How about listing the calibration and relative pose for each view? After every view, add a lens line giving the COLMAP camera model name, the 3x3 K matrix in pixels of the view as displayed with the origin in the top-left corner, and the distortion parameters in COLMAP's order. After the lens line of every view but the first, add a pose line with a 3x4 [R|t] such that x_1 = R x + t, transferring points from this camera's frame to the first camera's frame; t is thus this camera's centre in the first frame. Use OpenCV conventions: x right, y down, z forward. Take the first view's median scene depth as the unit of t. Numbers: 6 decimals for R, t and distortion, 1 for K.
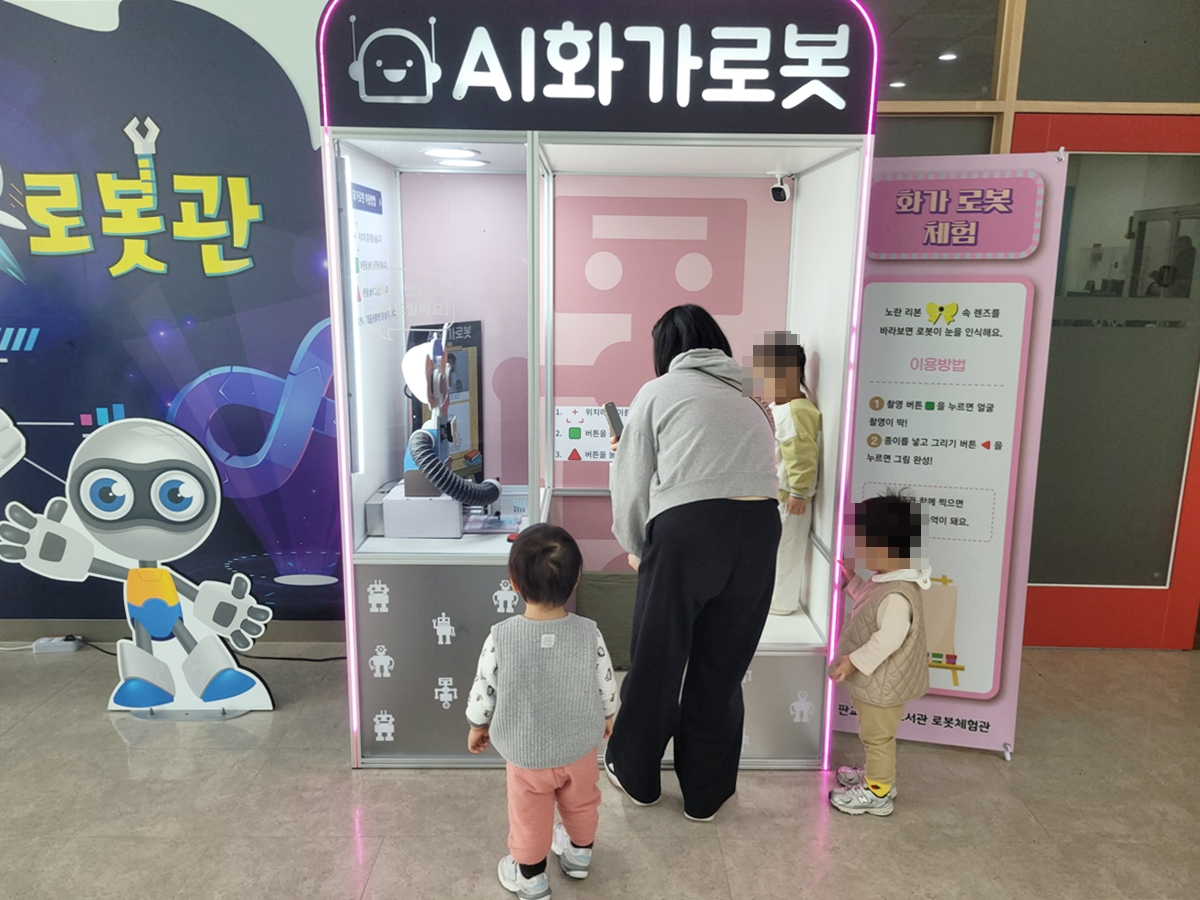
lens RADIAL K [[893.3, 0, 593.8], [0, 893.3, 451.4], [0, 0, 1]] dist [0.046443, -0.016852]
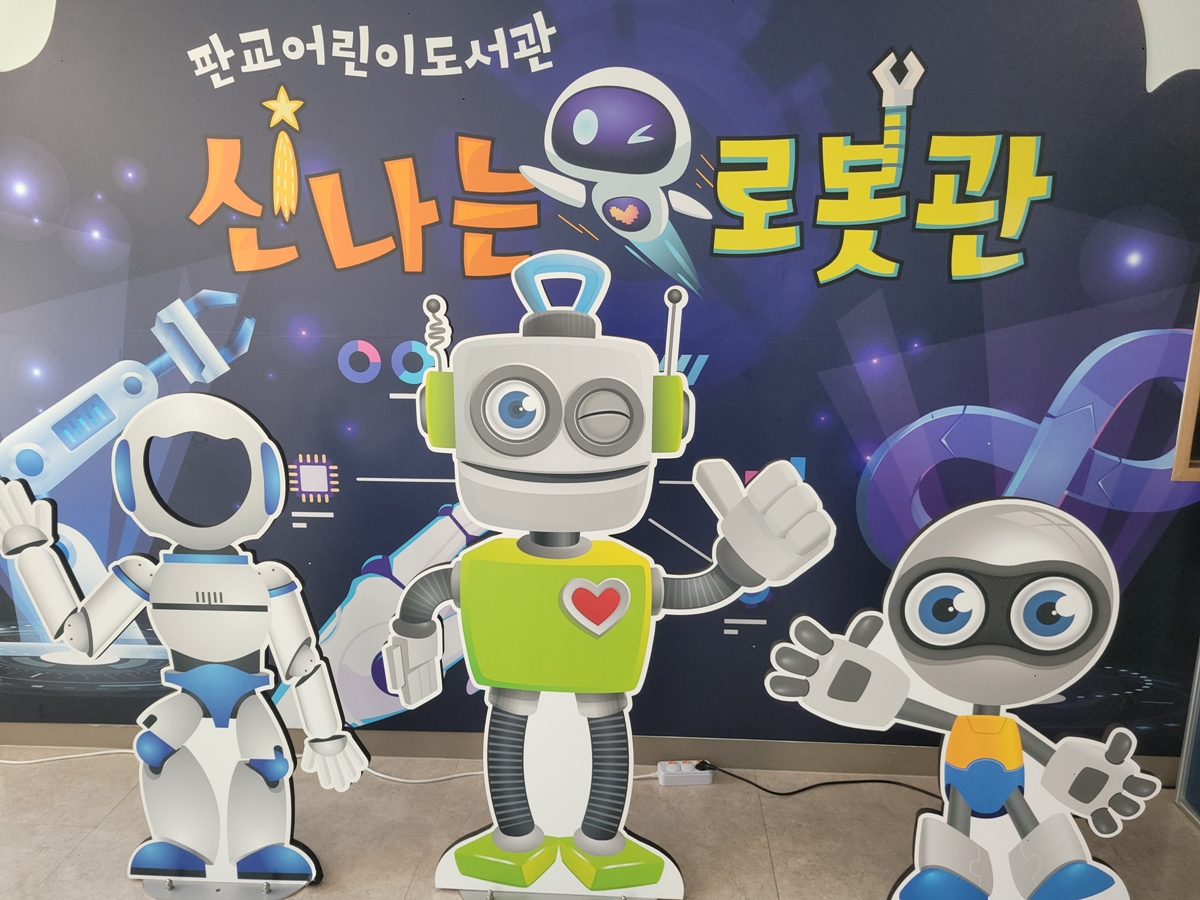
lens RADIAL K [[893.3, 0, 607.4], [0, 893.3, 457.6], [0, 0, 1]] dist [0.046443, -0.016852]
pose [[0.998395, 0.006343, -0.056272, -0.736207], [-0.005054, 0.999722, 0.023026, -0.078223], [0.056403, -0.022705, 0.998150, 0.309638]]
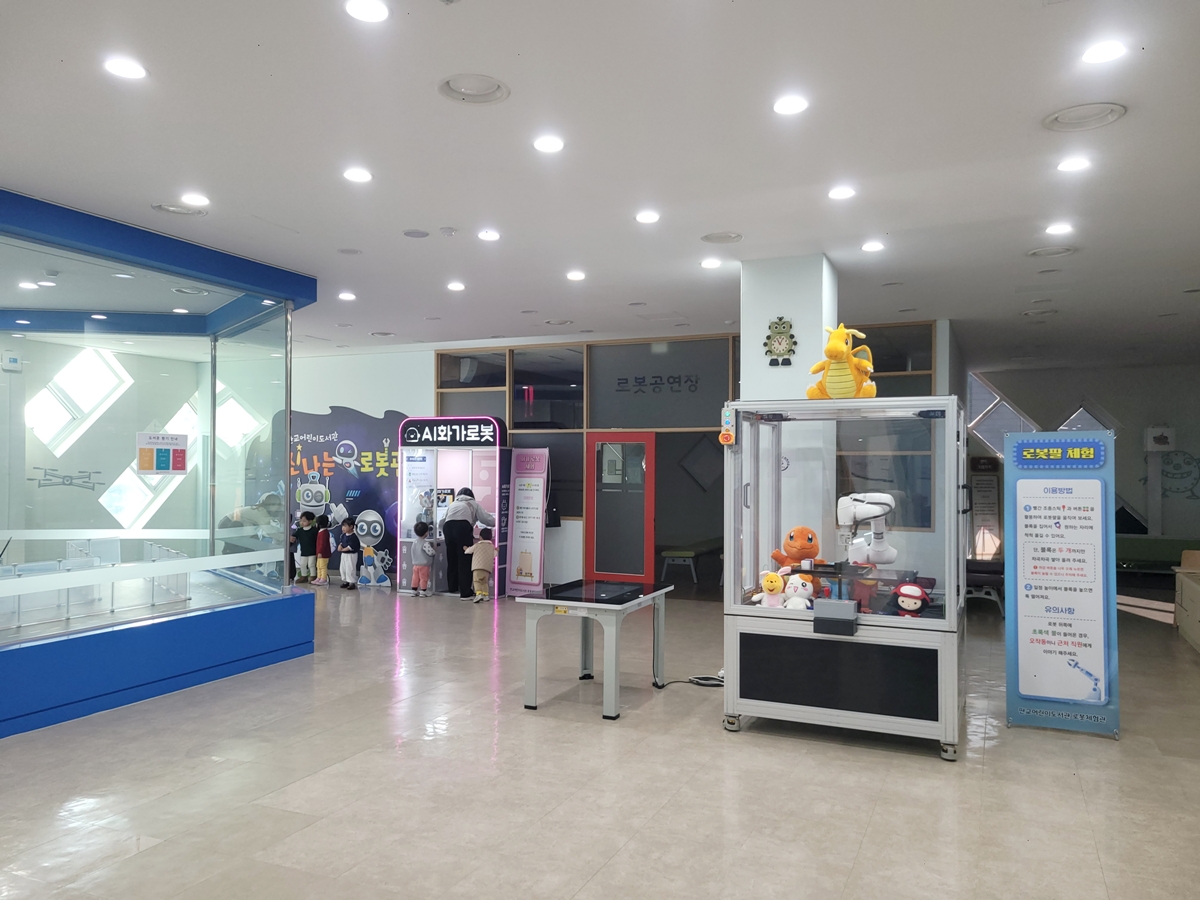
lens RADIAL K [[893.3, 0, 601.9], [0, 893.3, 450.0], [0, 0, 1]] dist [0.046443, -0.016852]
pose [[0.912860, -0.013707, -0.408043, 2.119899], [-0.077439, 0.975480, -0.206013, 0.451599], [0.400862, 0.219659, 0.889415, -2.268745]]
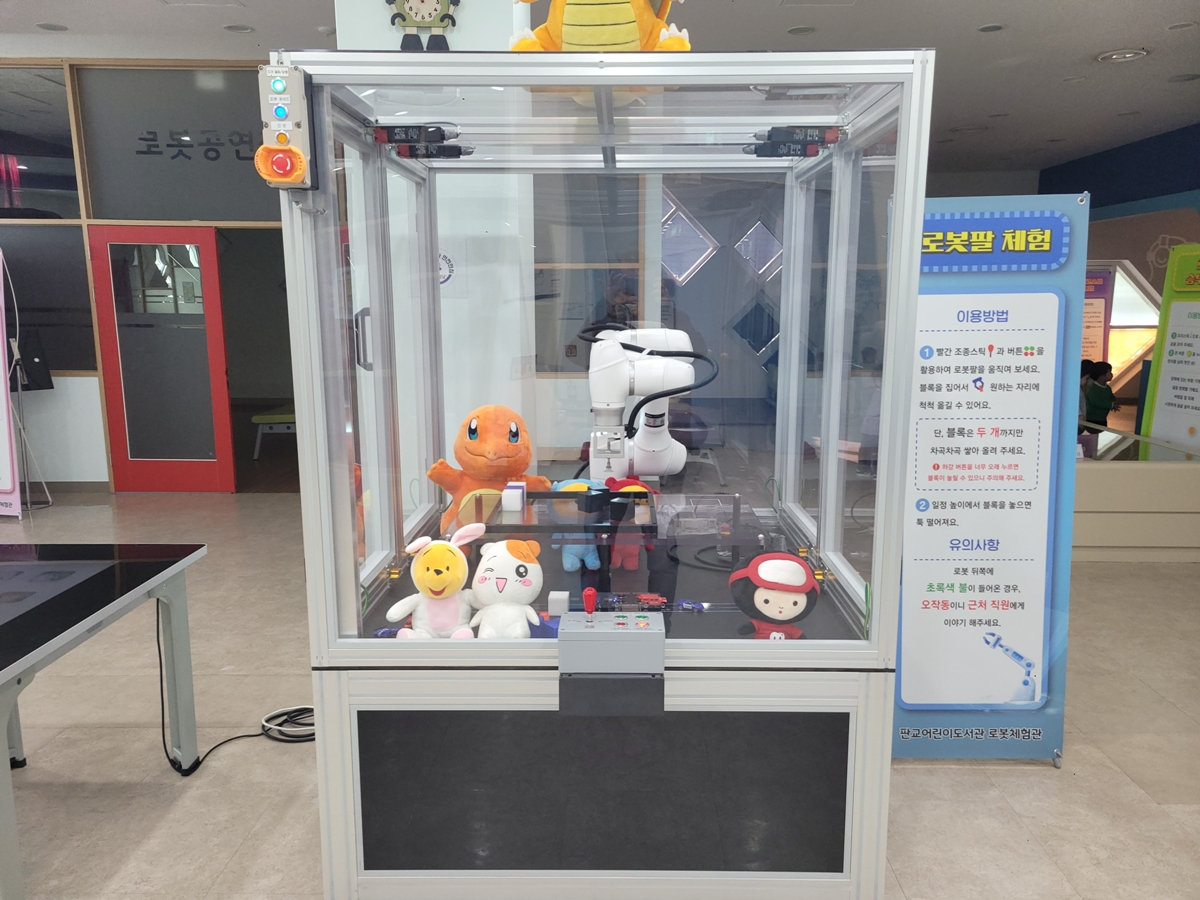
lens RADIAL K [[893.3, 0, 614.1], [0, 893.3, 469.5], [0, 0, 1]] dist [0.046443, -0.016852]
pose [[0.999916, -0.007889, -0.010290, 1.837019], [0.007756, 0.999886, -0.012921, 0.246565], [0.010390, 0.012841, 0.999864, -1.162434]]
